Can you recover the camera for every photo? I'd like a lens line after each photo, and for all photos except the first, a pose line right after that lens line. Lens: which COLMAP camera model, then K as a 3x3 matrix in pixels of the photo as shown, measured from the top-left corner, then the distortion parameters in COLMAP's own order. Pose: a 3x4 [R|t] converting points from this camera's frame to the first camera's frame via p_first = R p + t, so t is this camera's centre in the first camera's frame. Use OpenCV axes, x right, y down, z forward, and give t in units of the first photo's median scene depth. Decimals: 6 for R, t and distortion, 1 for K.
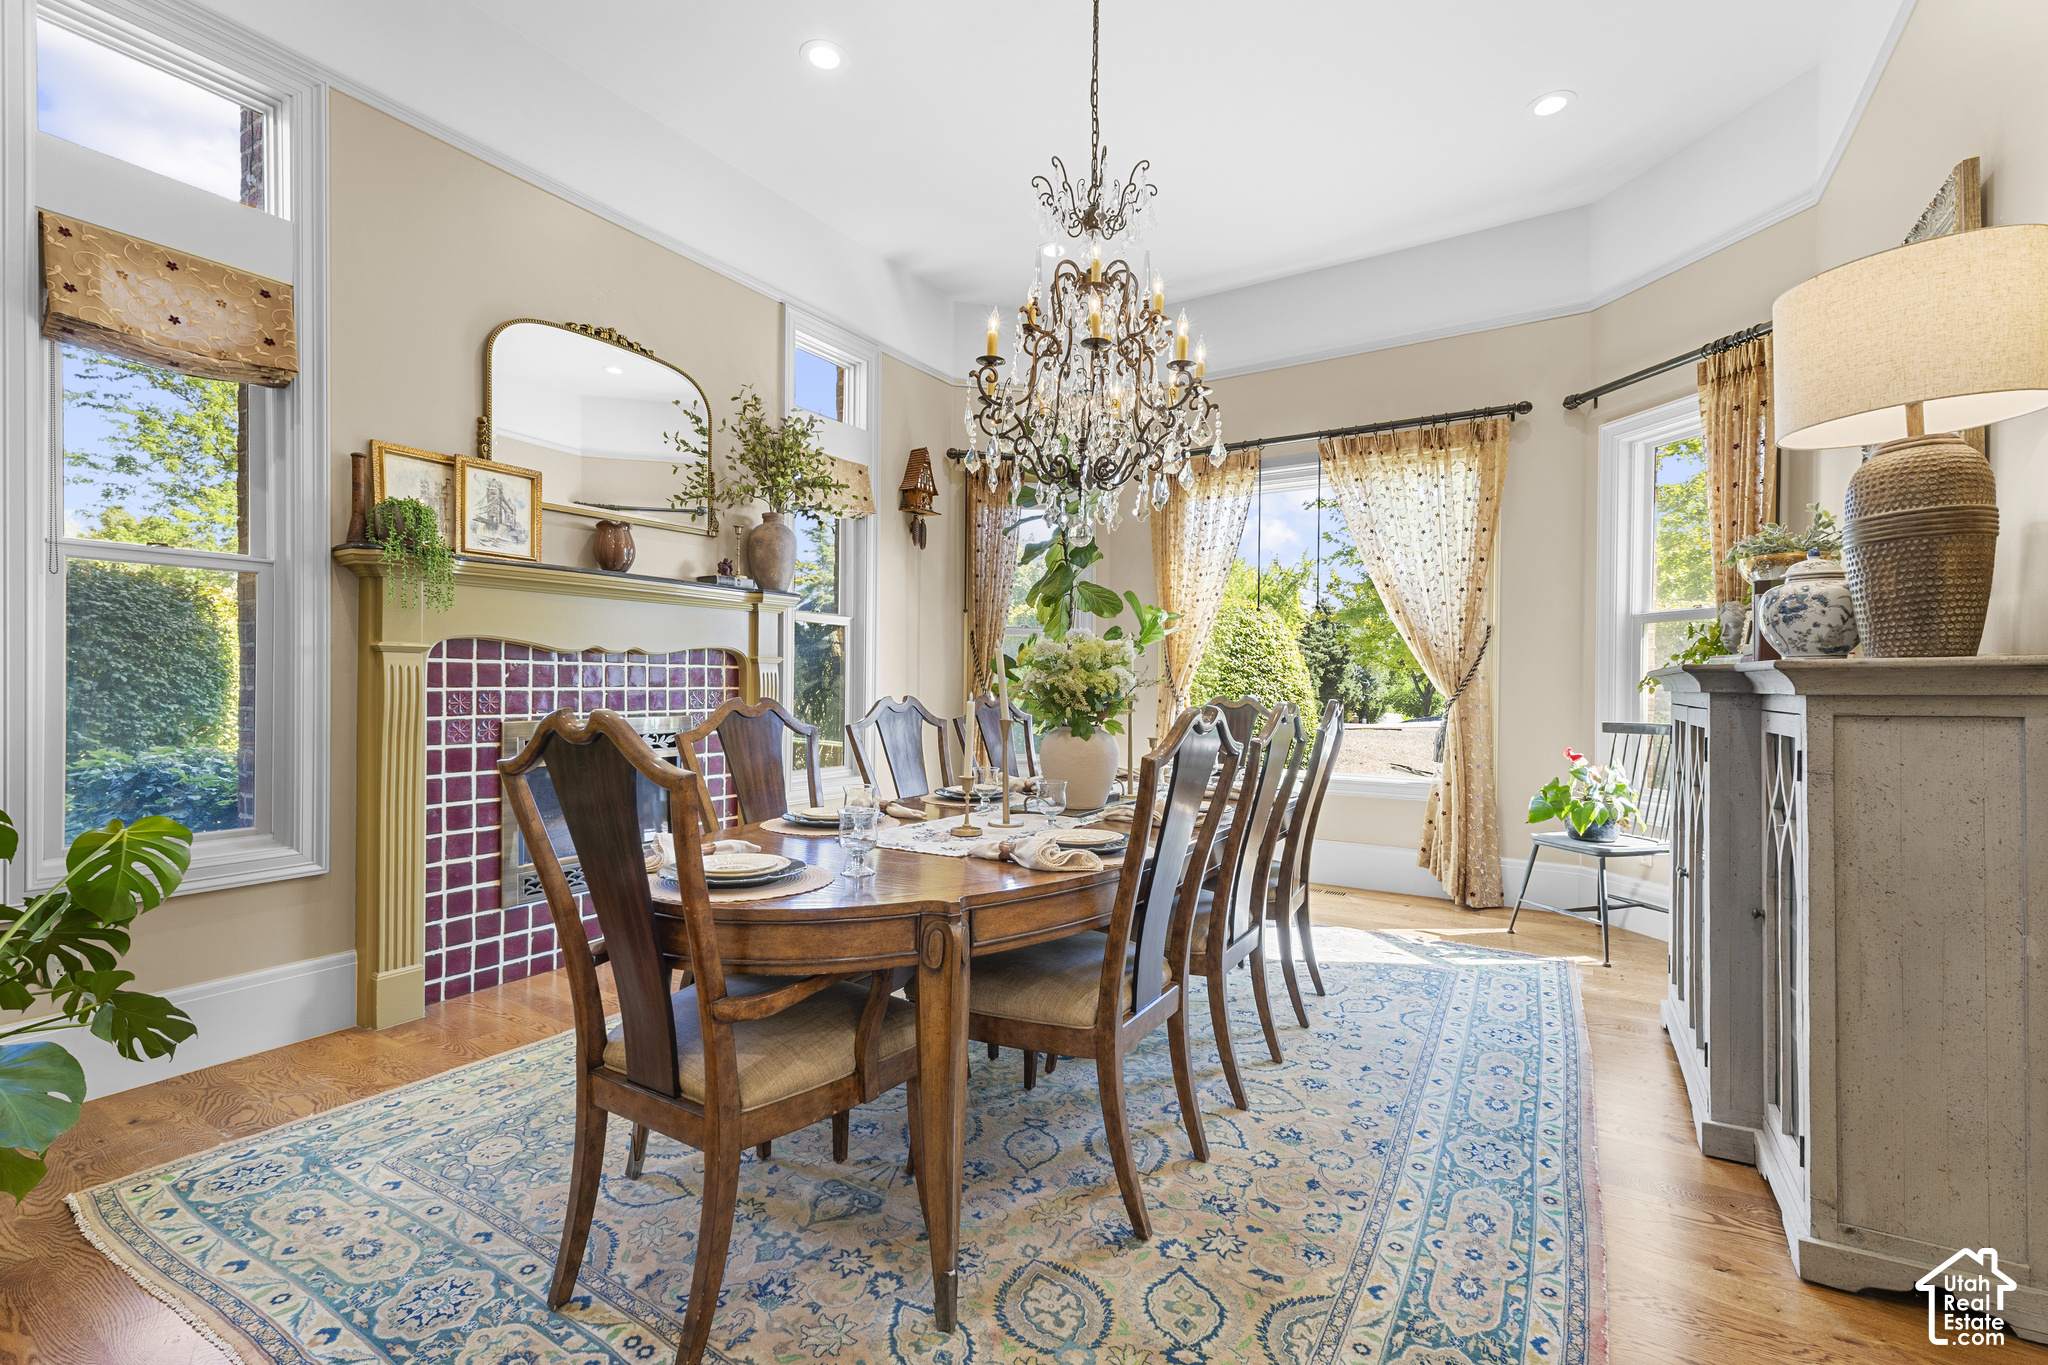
lens RADIAL K [[882.5, 0, 1030.1], [0, 882.5, 689.1], [0, 0, 1]] dist [0.005867, -0.000439]
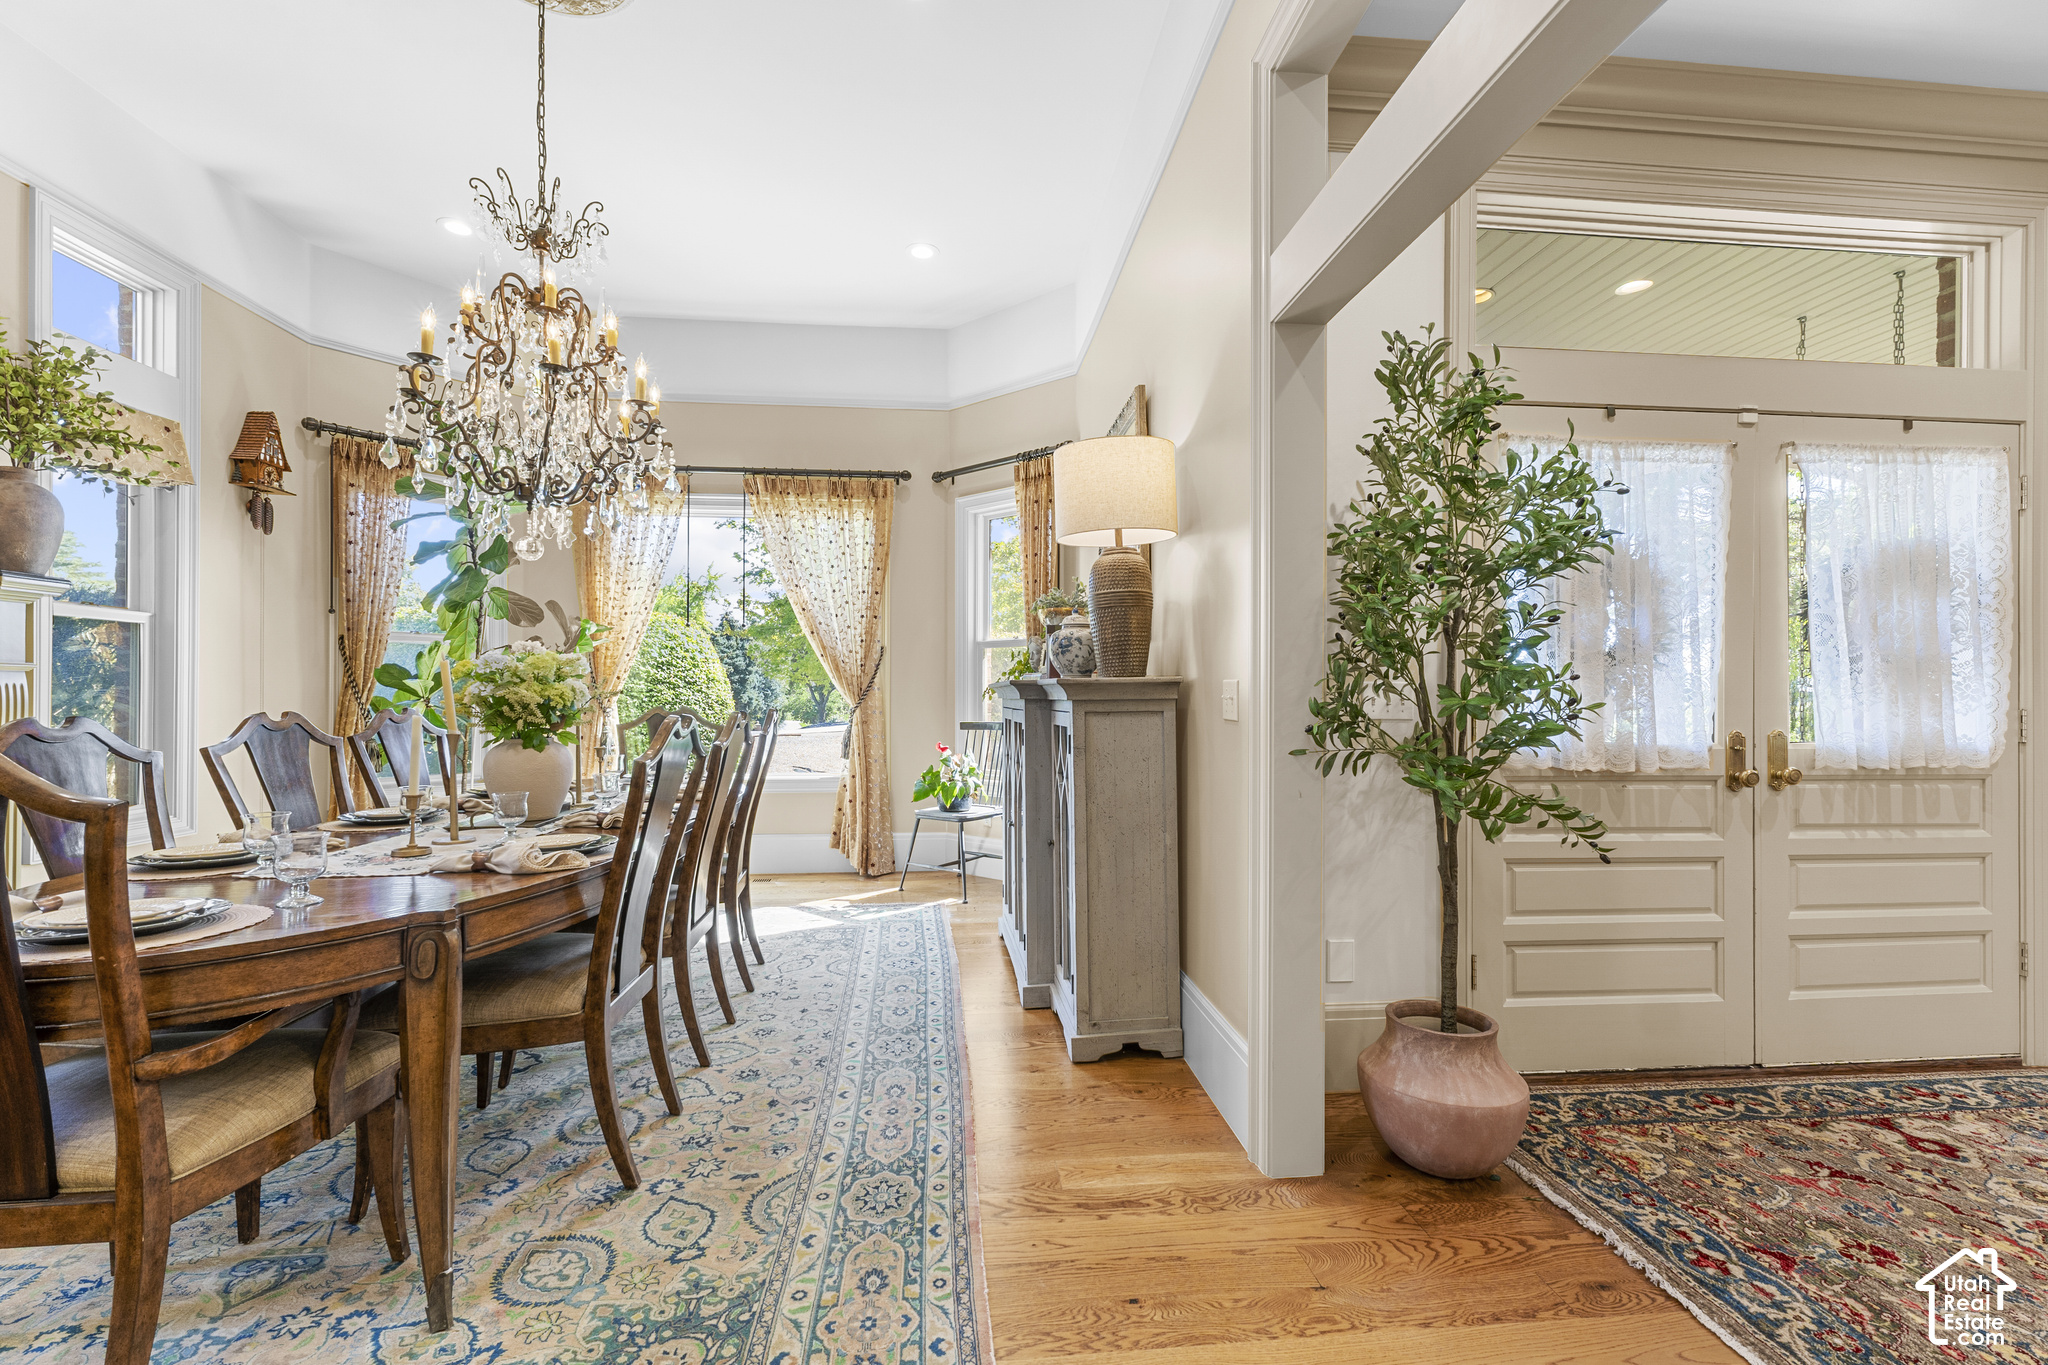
lens RADIAL K [[882.5, 0, 1030.1], [0, 882.5, 689.1], [0, 0, 1]] dist [0.005867, -0.000439]
pose [[0.786951, -0.002696, 0.617009, -0.132836], [0.009608, 0.999923, -0.007886, -0.000866], [-0.616940, 0.012134, 0.786916, -0.164251]]
